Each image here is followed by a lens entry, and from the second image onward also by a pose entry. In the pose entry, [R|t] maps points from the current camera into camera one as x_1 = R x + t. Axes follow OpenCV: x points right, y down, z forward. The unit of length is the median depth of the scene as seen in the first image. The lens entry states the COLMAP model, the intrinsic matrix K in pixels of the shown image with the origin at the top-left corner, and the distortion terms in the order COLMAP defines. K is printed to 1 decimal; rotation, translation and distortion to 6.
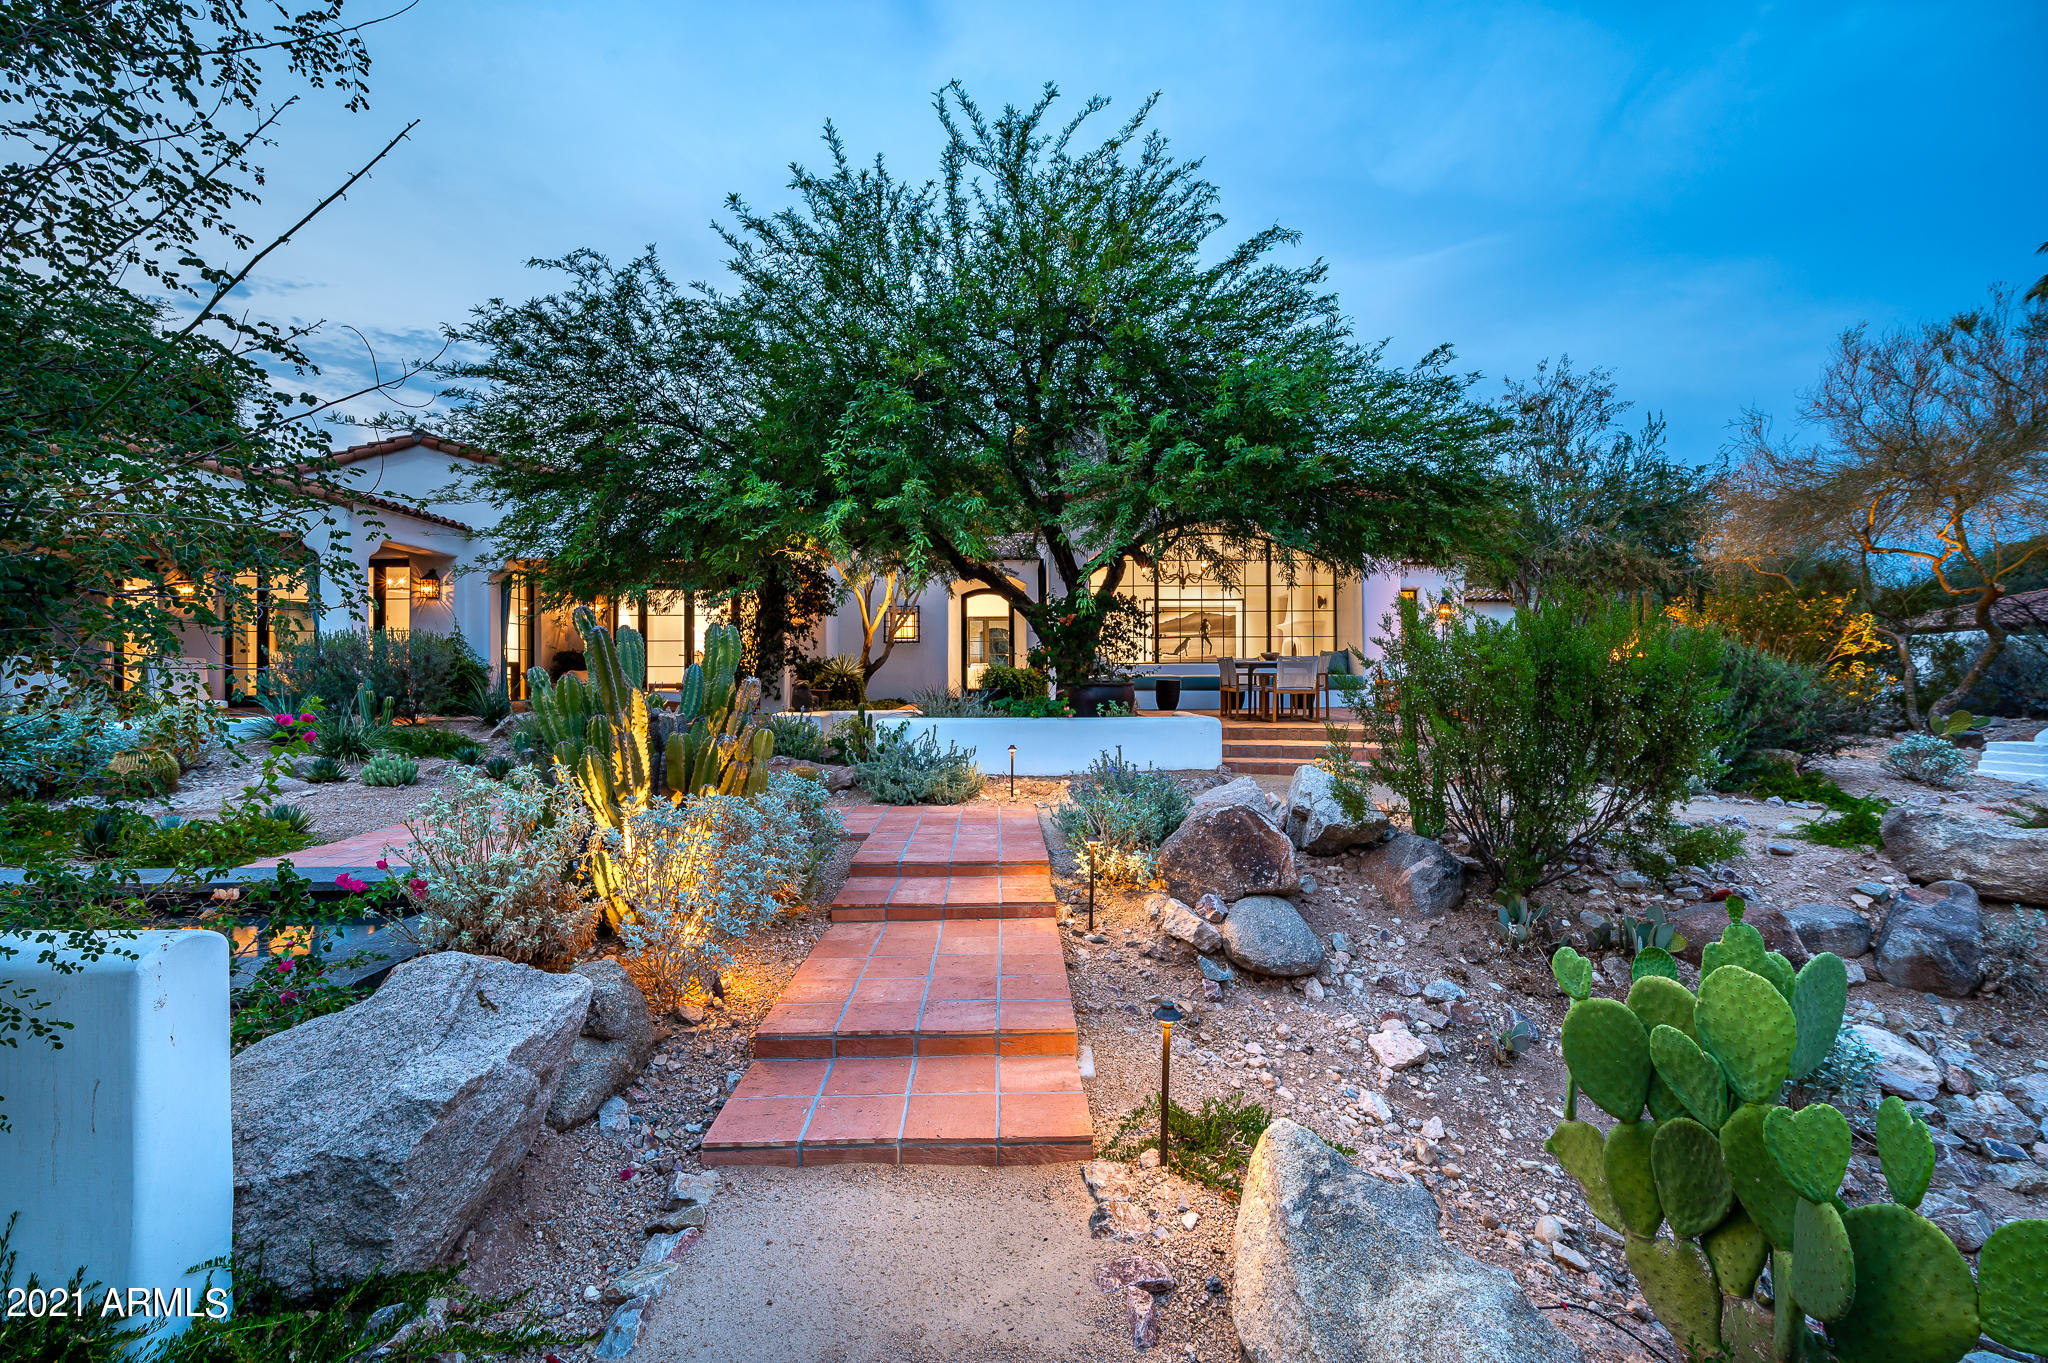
lens RADIAL K [[966.0, 0, 1024.3], [0, 966.0, 674.4], [0, 0, 1]] dist [-0.002006, -0.000171]
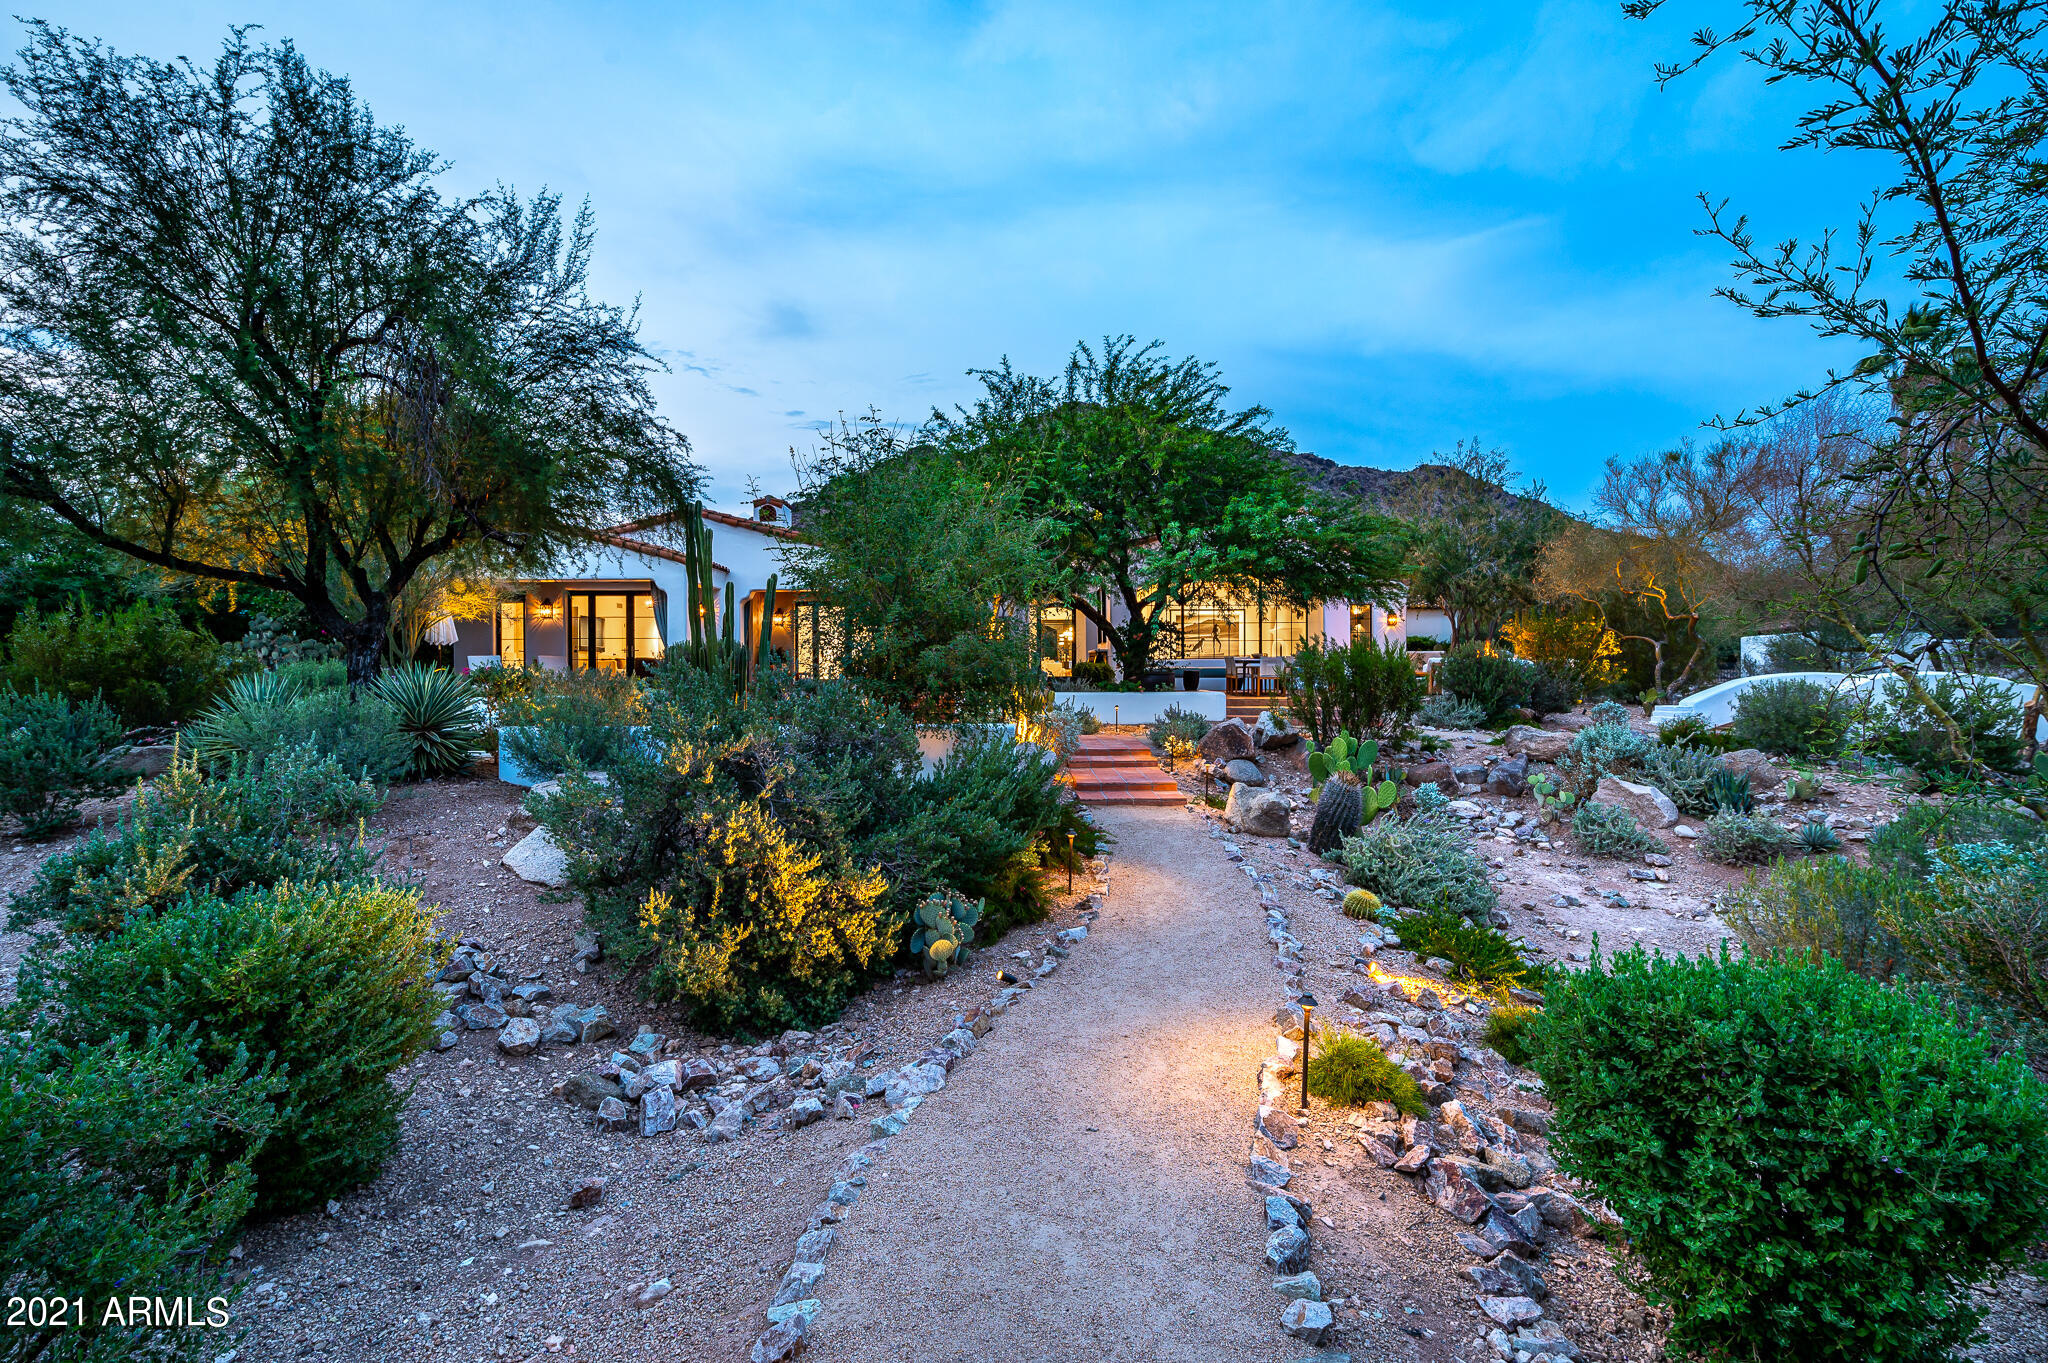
lens RADIAL K [[966.0, 0, 1021.4], [0, 966.0, 679.9], [0, 0, 1]] dist [-0.002006, -0.000171]
pose [[0.999926, -0.000429, -0.012183, -0.132450], [0.000644, 0.999845, 0.017600, -0.008670], [0.012173, -0.017607, 0.999771, -0.688001]]
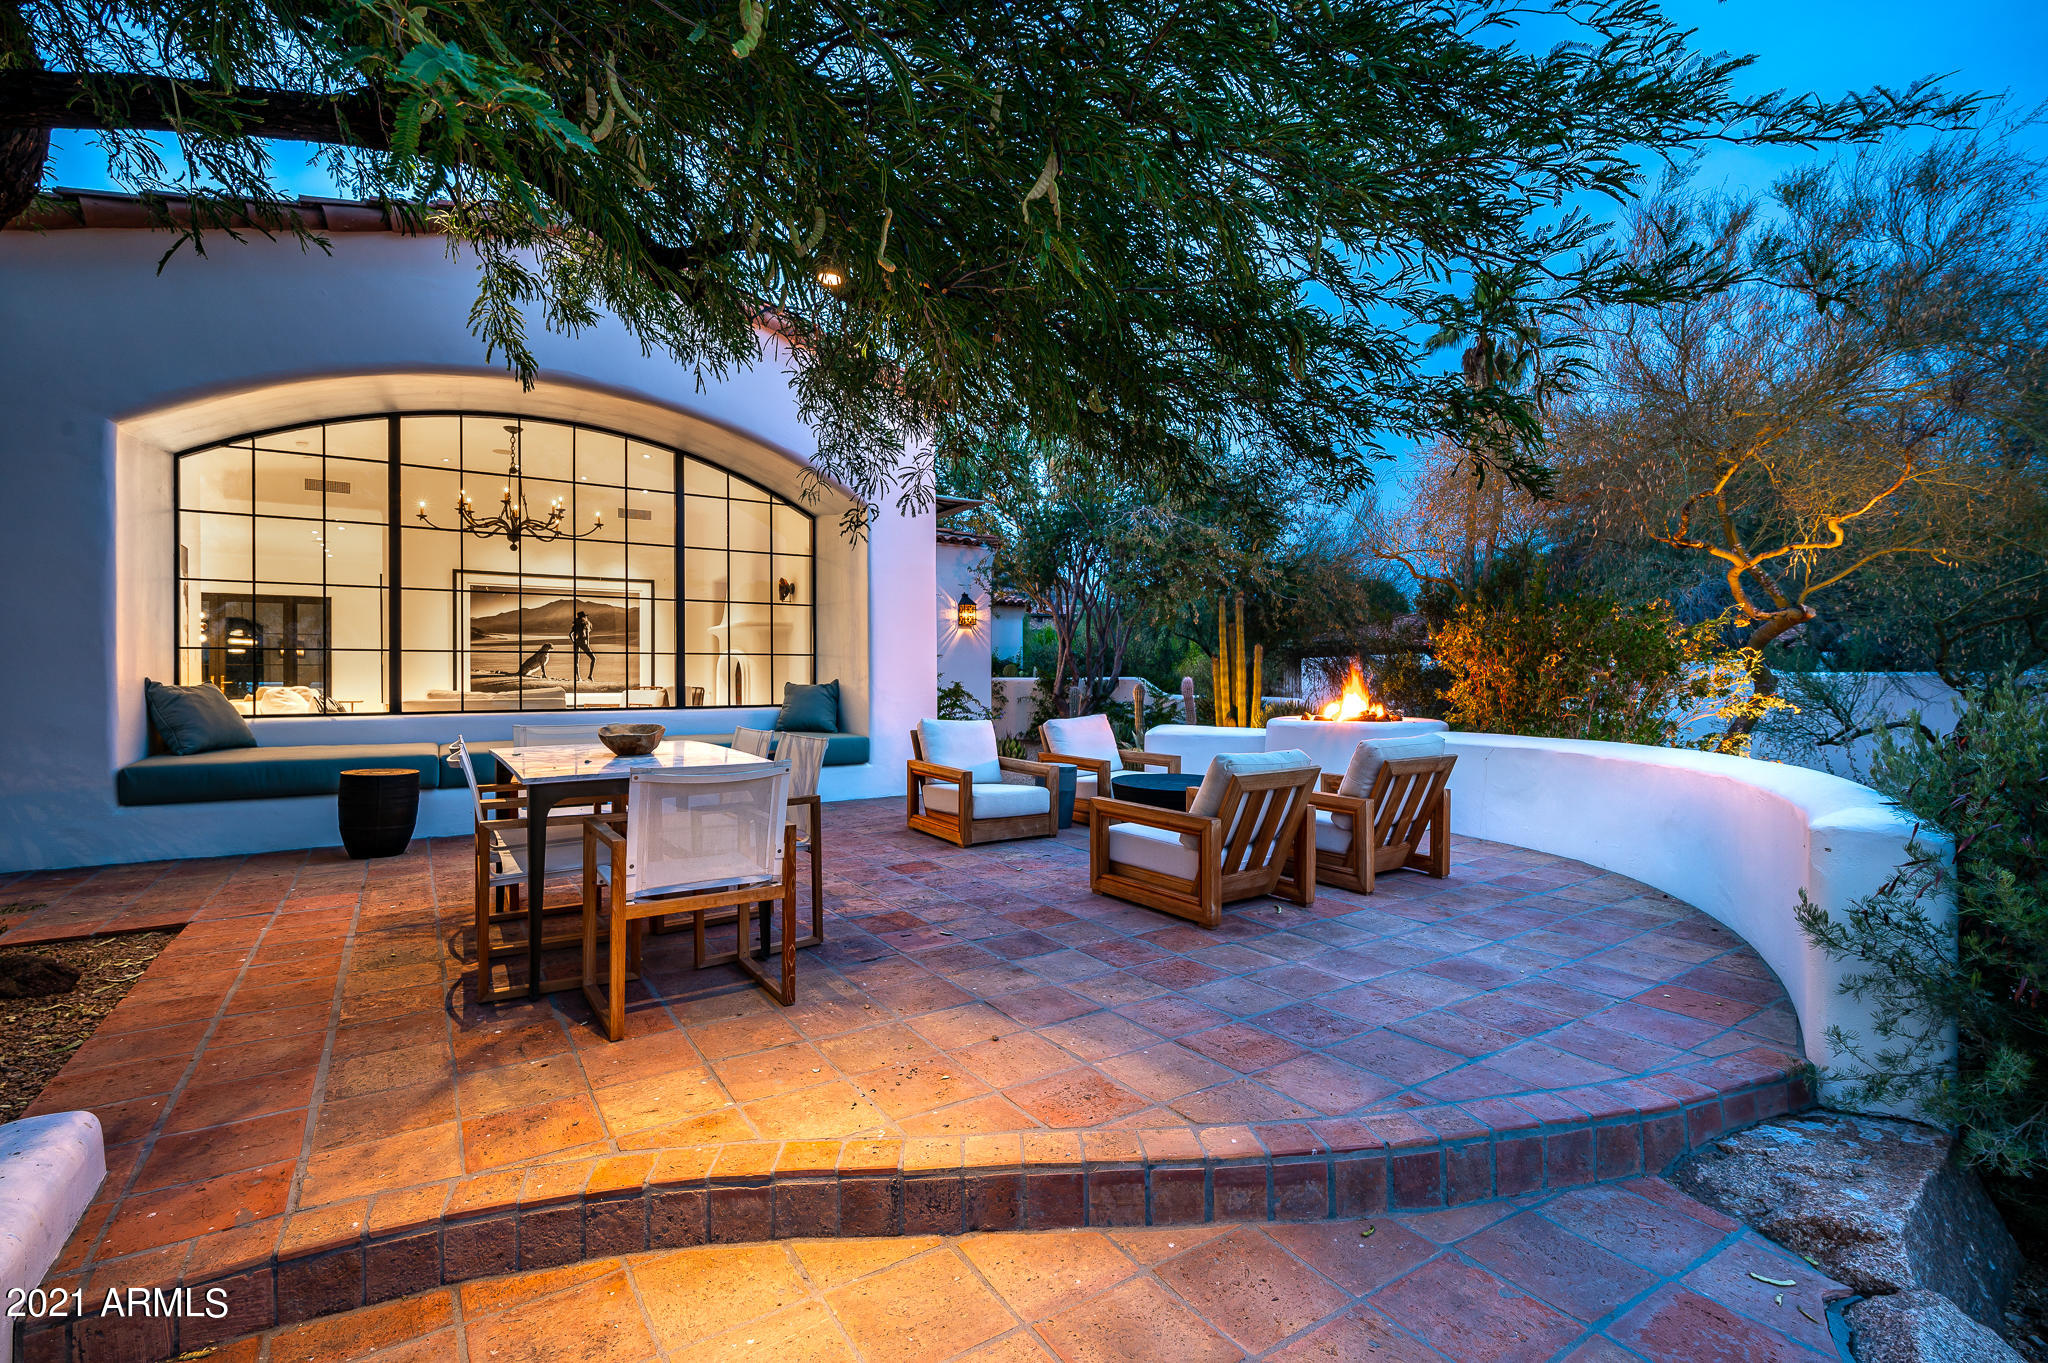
lens RADIAL K [[966.0, 0, 1021.6], [0, 966.0, 675.1], [0, 0, 1]] dist [-0.002006, -0.000171]
pose [[0.861265, 0.001934, 0.508152, 0.242776], [-0.002966, 0.999995, 0.001220, -0.044917], [-0.508147, -0.002558, 0.861266, 0.777415]]
